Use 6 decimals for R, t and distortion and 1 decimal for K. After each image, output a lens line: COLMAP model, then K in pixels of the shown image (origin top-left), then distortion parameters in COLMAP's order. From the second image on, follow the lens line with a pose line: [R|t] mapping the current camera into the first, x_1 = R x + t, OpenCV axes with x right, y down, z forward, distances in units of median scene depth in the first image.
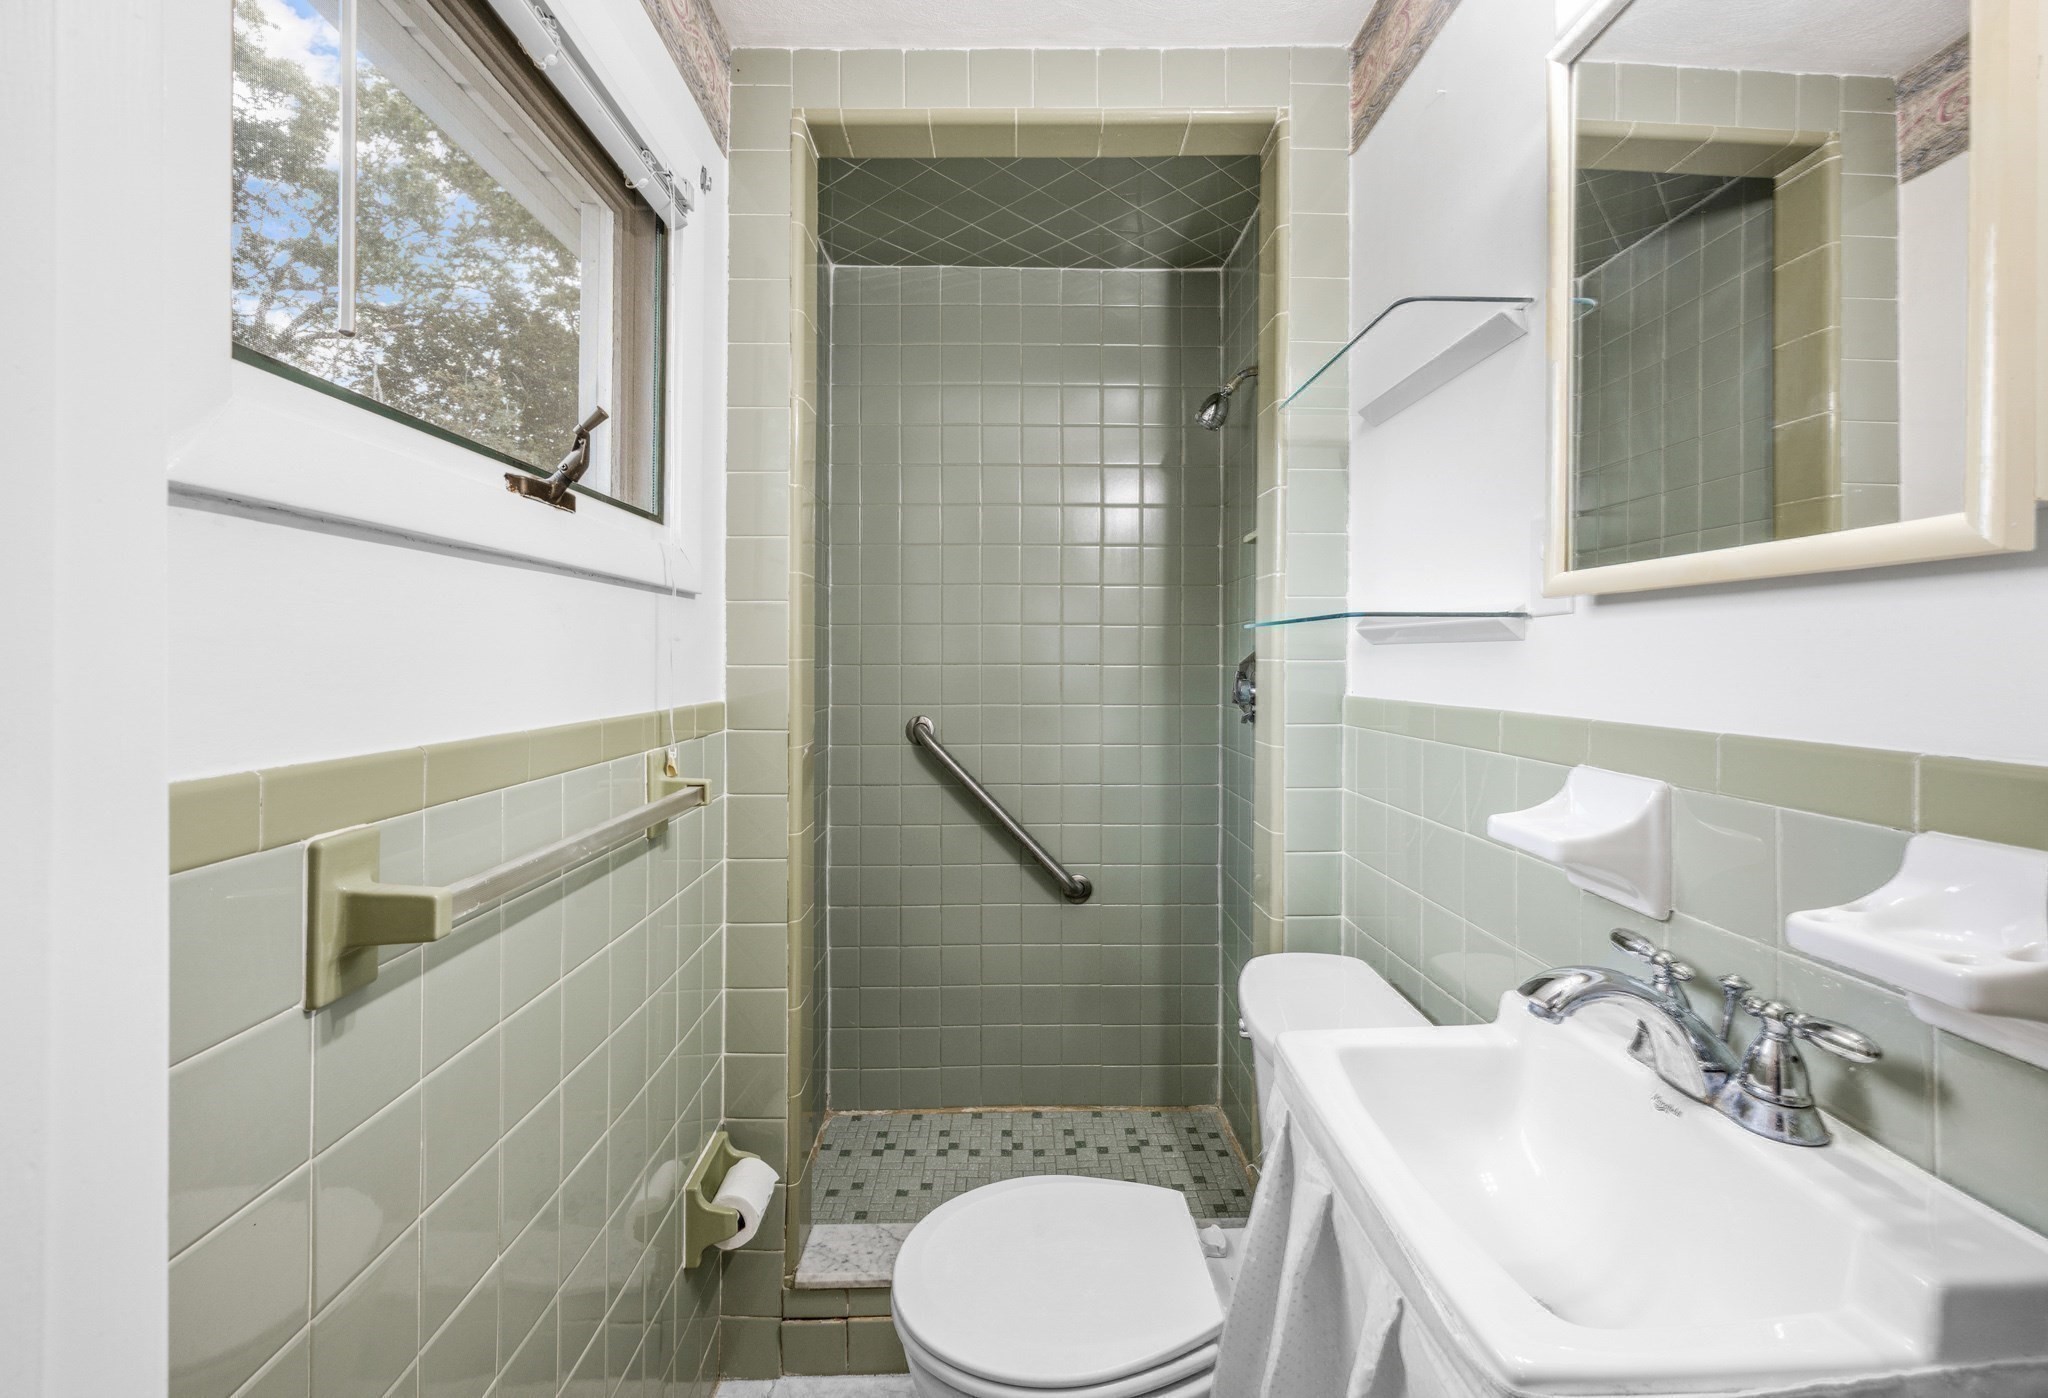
lens RADIAL K [[815.4, 0, 1025.0], [0, 815.4, 648.7], [0, 0, 1]] dist [-0.004366, -0.000156]
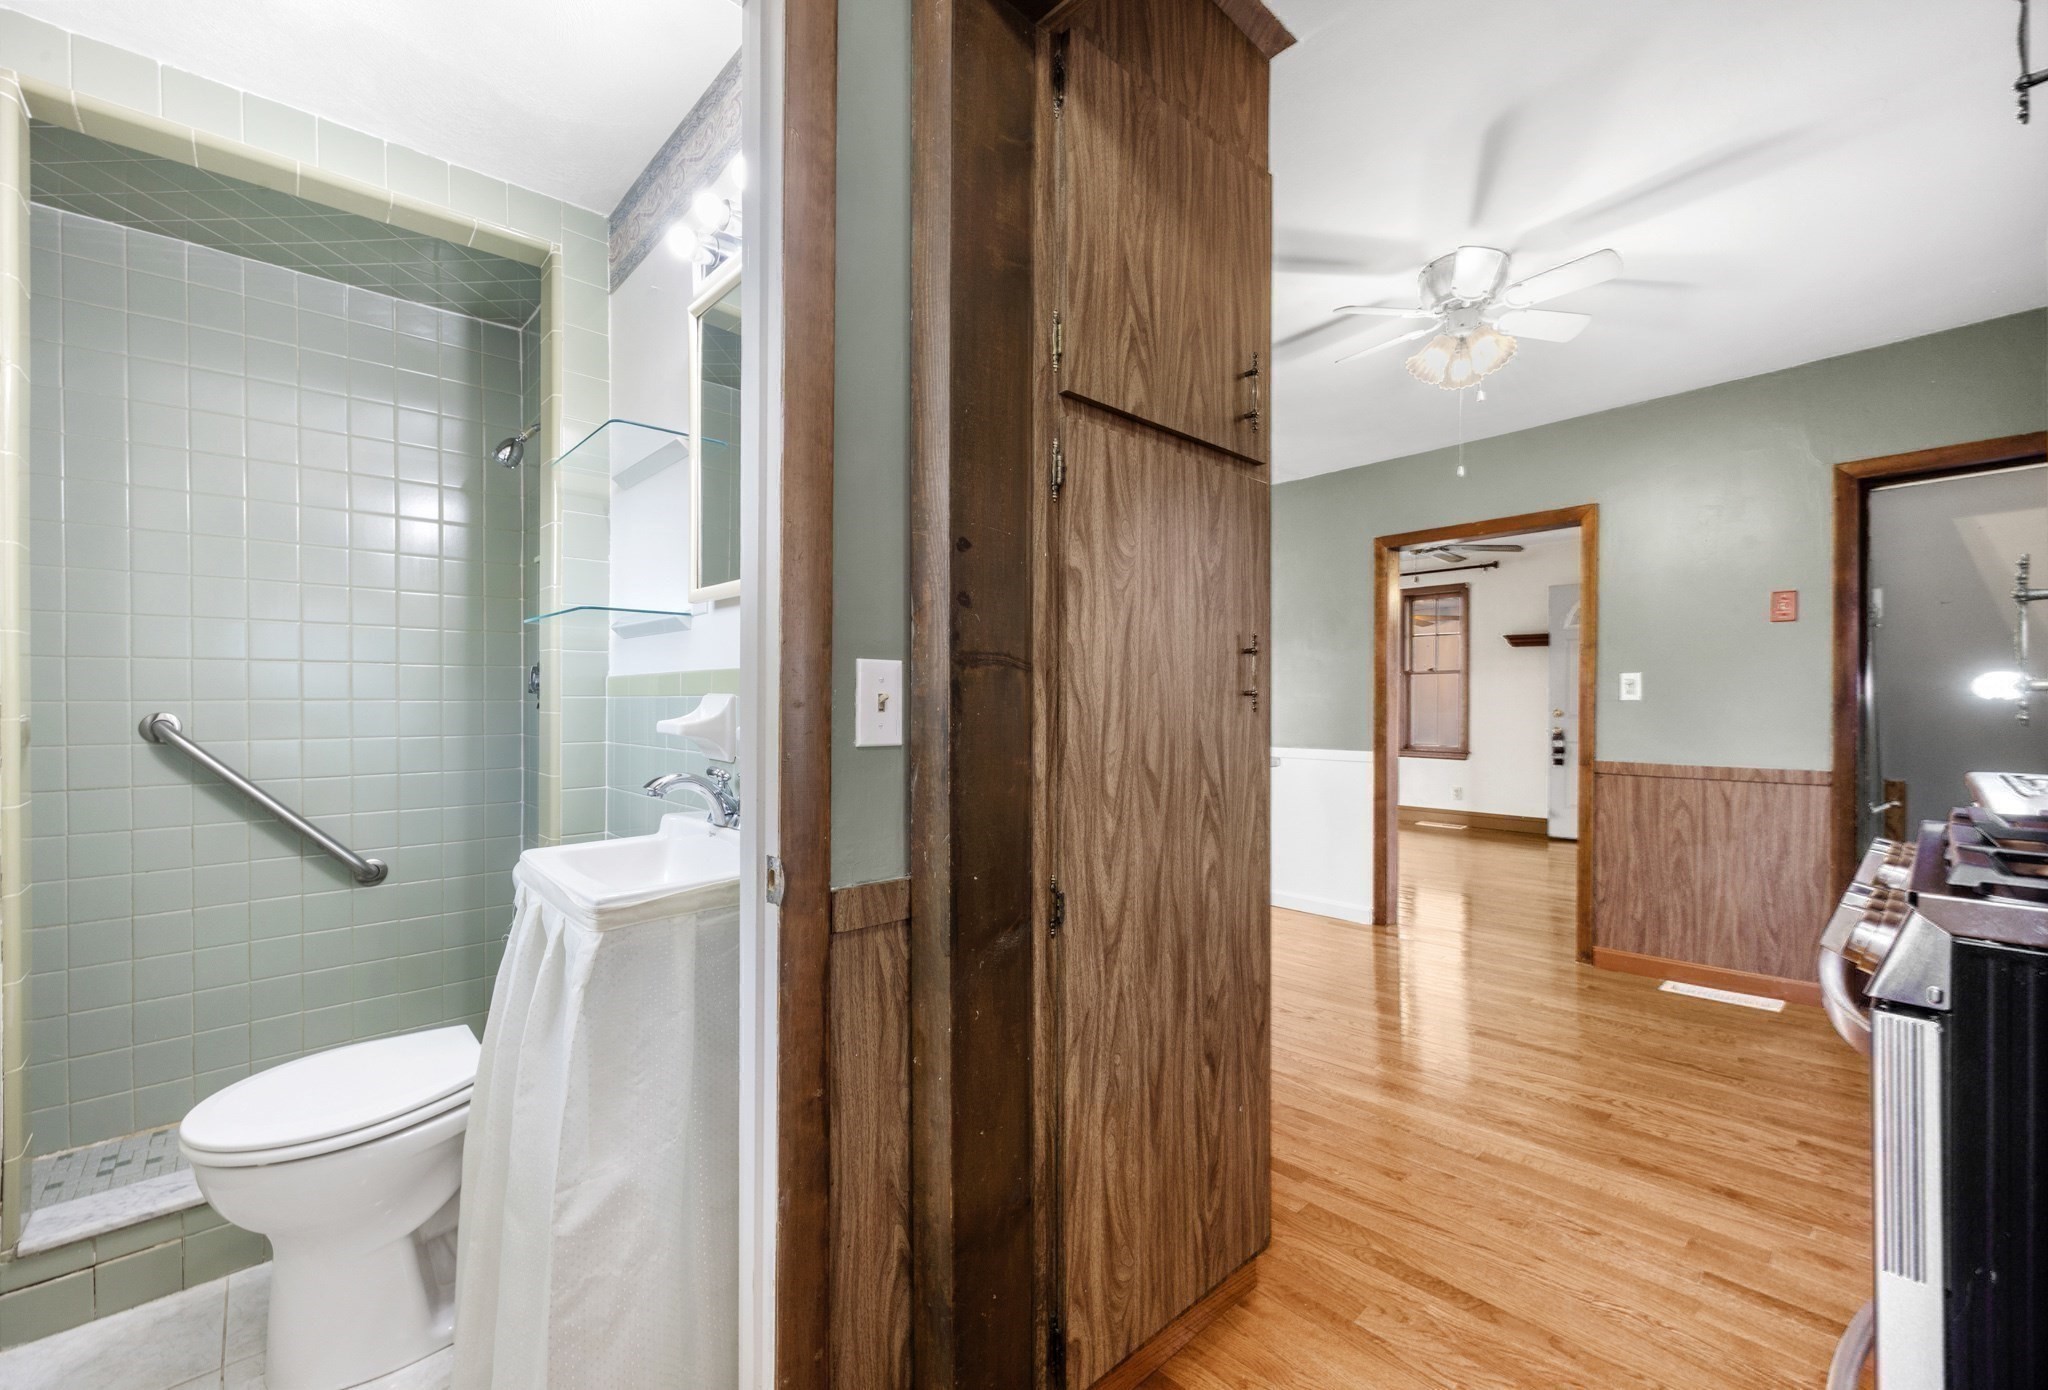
lens RADIAL K [[810.2, 0, 992.2], [0, 810.2, 703.1], [0, 0, 1]] dist [0.003074, -0.000720]
pose [[0.753152, -0.006861, 0.657811, -0.021596], [-0.002692, 0.999905, 0.013512, 0.057534], [-0.657841, -0.011947, 0.753062, -0.348408]]
